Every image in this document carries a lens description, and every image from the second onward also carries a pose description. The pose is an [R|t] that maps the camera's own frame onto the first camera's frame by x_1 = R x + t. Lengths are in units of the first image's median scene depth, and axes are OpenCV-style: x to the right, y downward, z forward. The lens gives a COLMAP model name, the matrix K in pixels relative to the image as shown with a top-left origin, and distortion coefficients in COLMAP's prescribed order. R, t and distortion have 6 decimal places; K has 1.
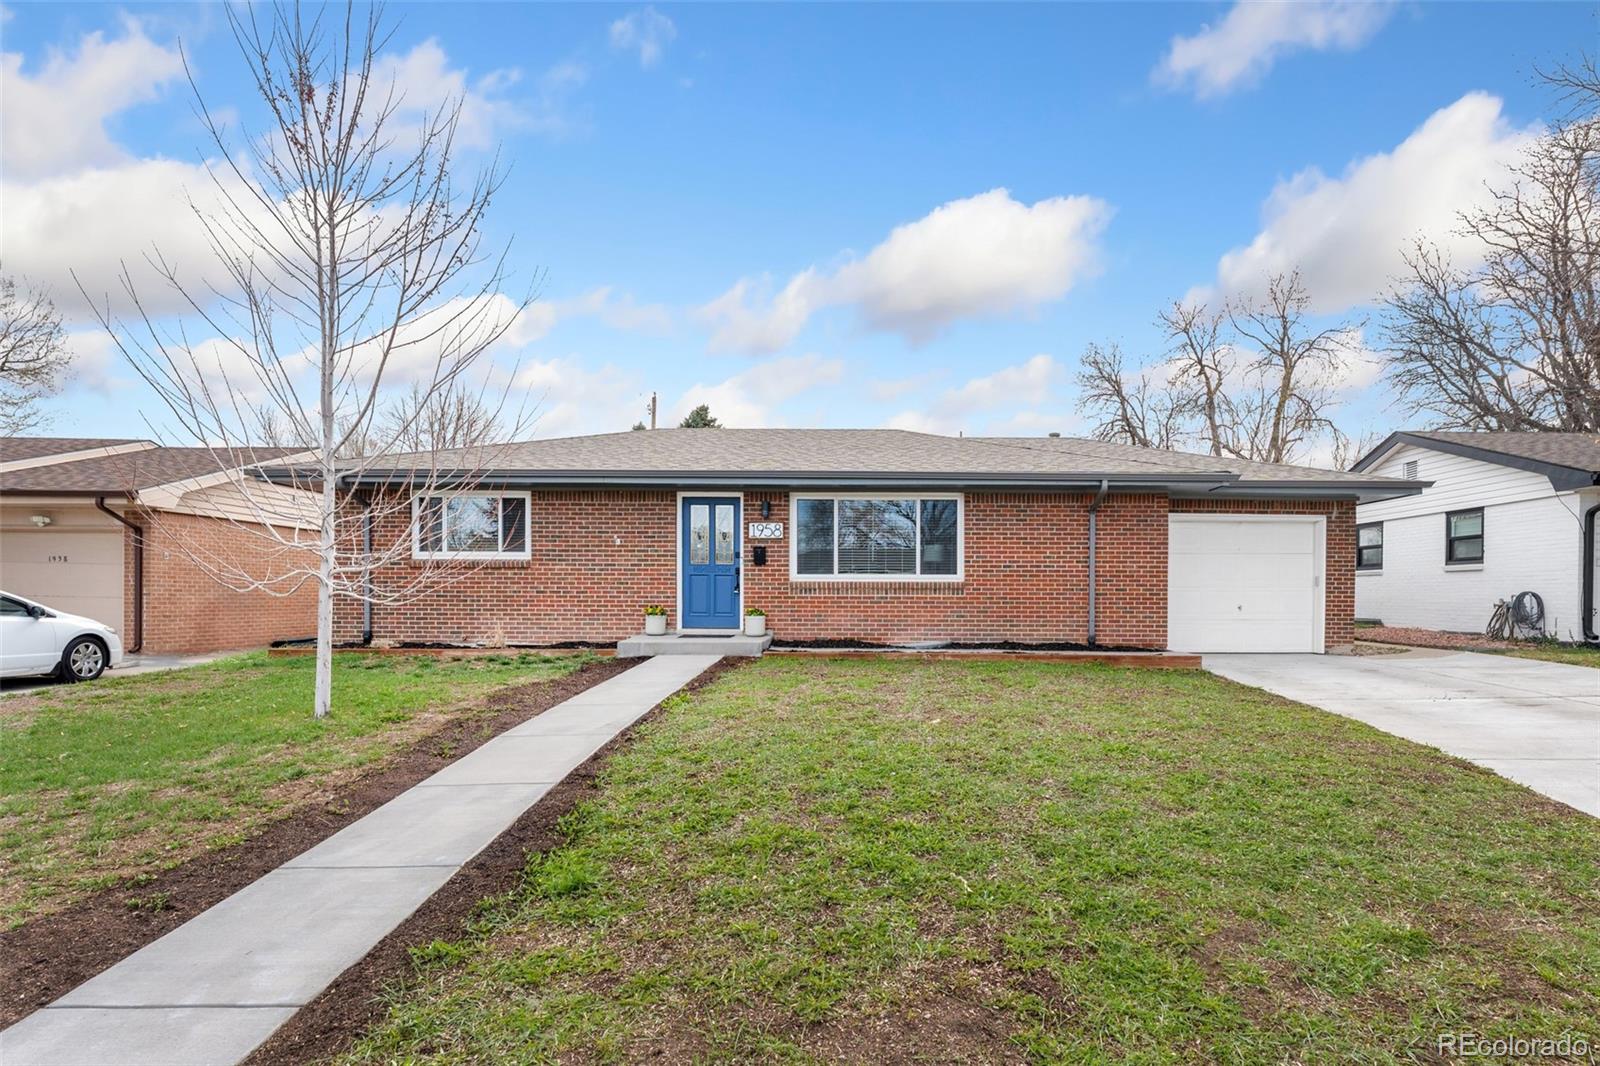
lens RADIAL K [[824.8, 0, 800.9], [0, 824.8, 607.5], [0, 0, 1]] dist [-0.000606, 0.000466]
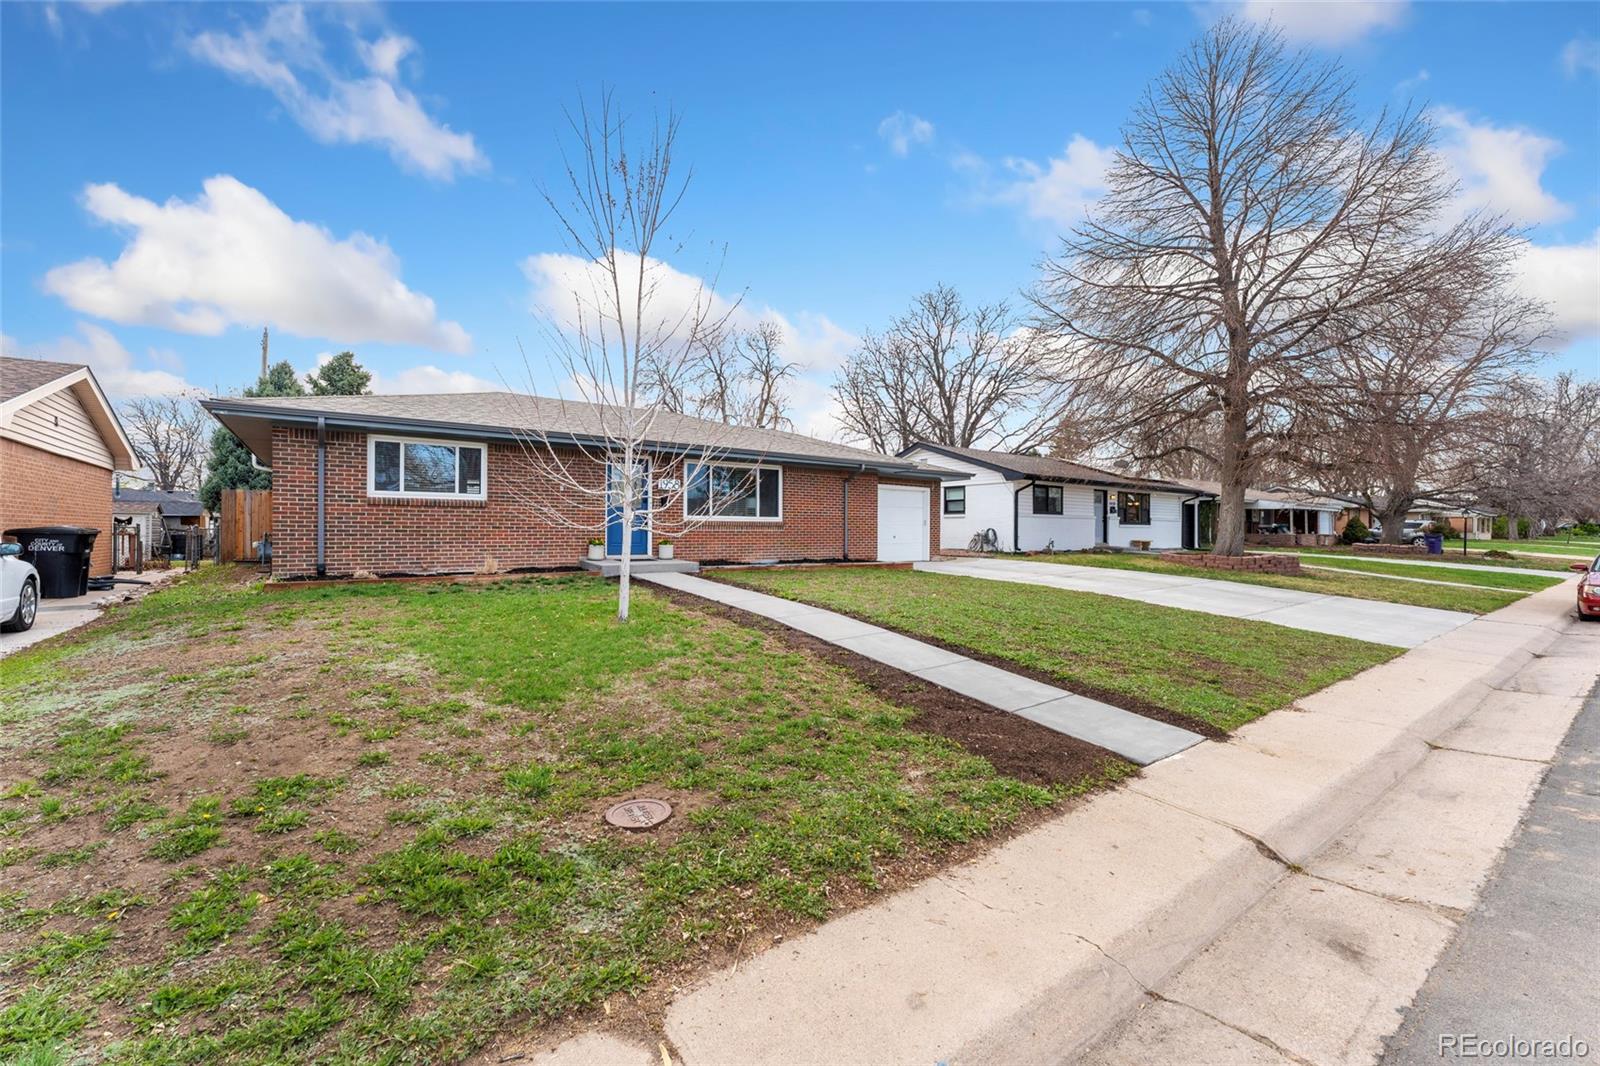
lens RADIAL K [[639.9, 0, 800.0], [0, 639.9, 533.0], [0, 0, 1]] dist [-0.000434, -0.000026]
pose [[0.810342, -0.002848, 0.585950, -0.501100], [0.008893, 0.999933, -0.007439, 0.000305], [-0.585889, 0.011239, 0.810313, -0.021060]]
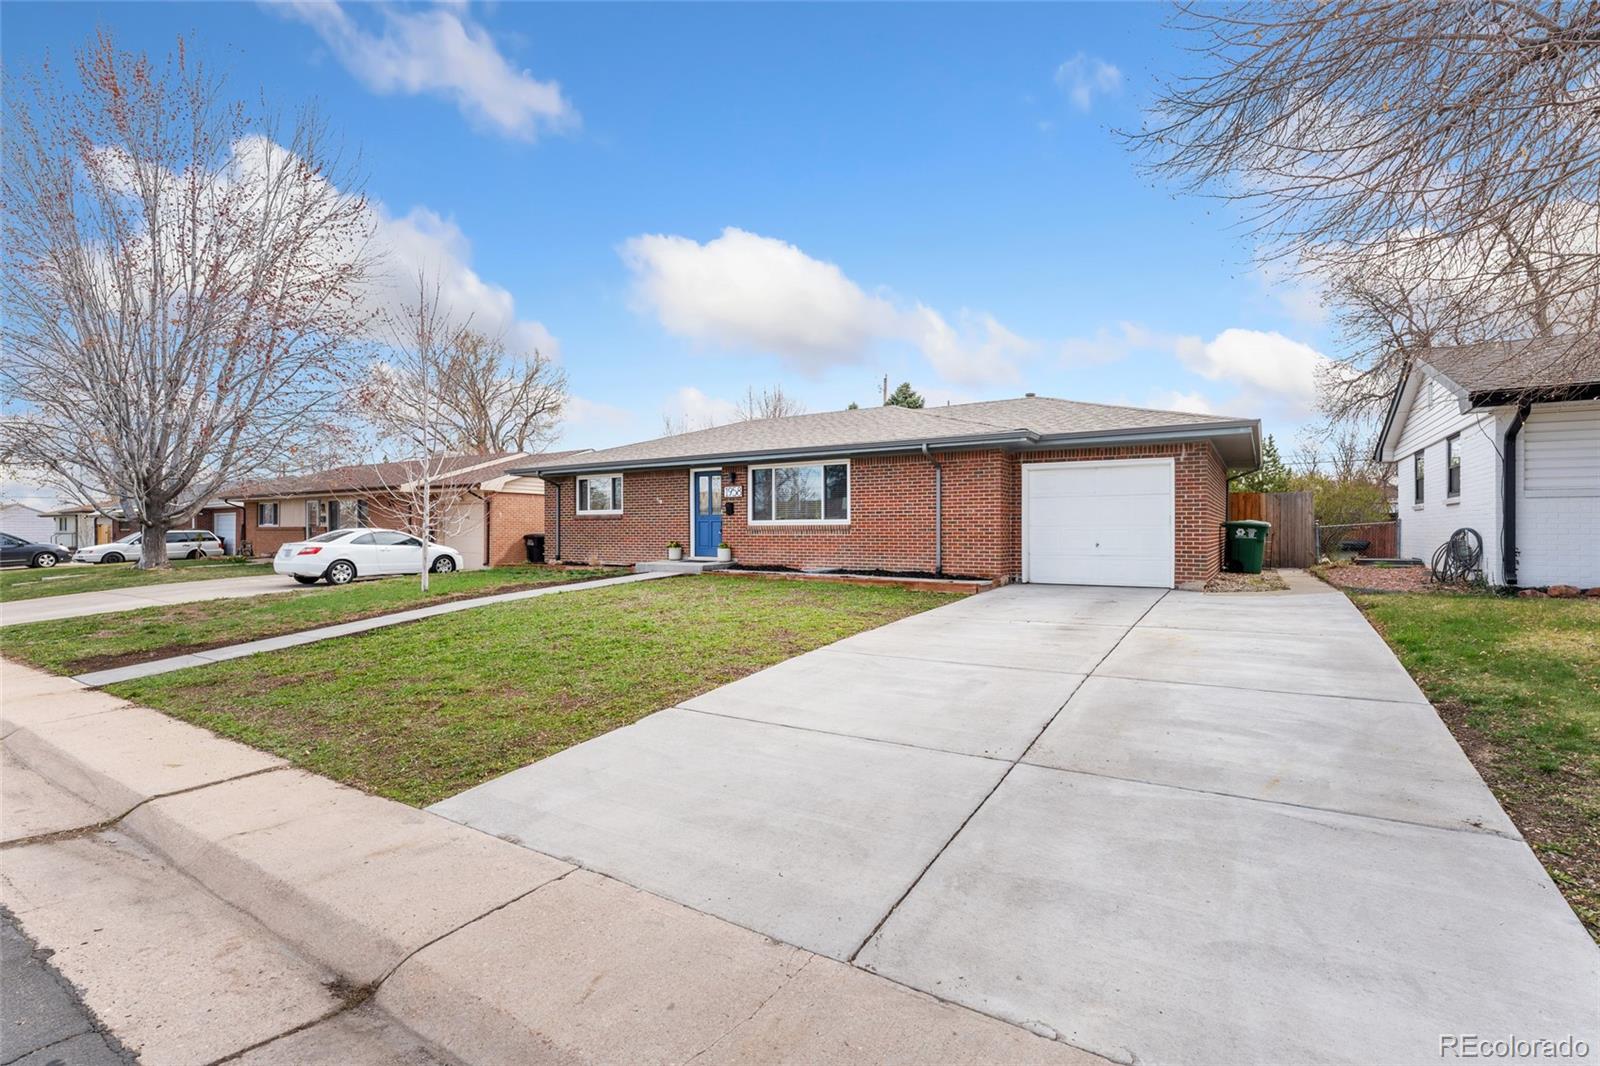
lens RADIAL K [[731.2, 0, 800.0], [0, 731.2, 533.0], [0, 0, 1]] dist [0.002619, 0.000308]
pose [[0.834829, -0.004016, -0.550495, 0.788831], [-0.003211, 0.999921, -0.012164, -0.002370], [0.550500, 0.011922, 0.834750, -0.045189]]
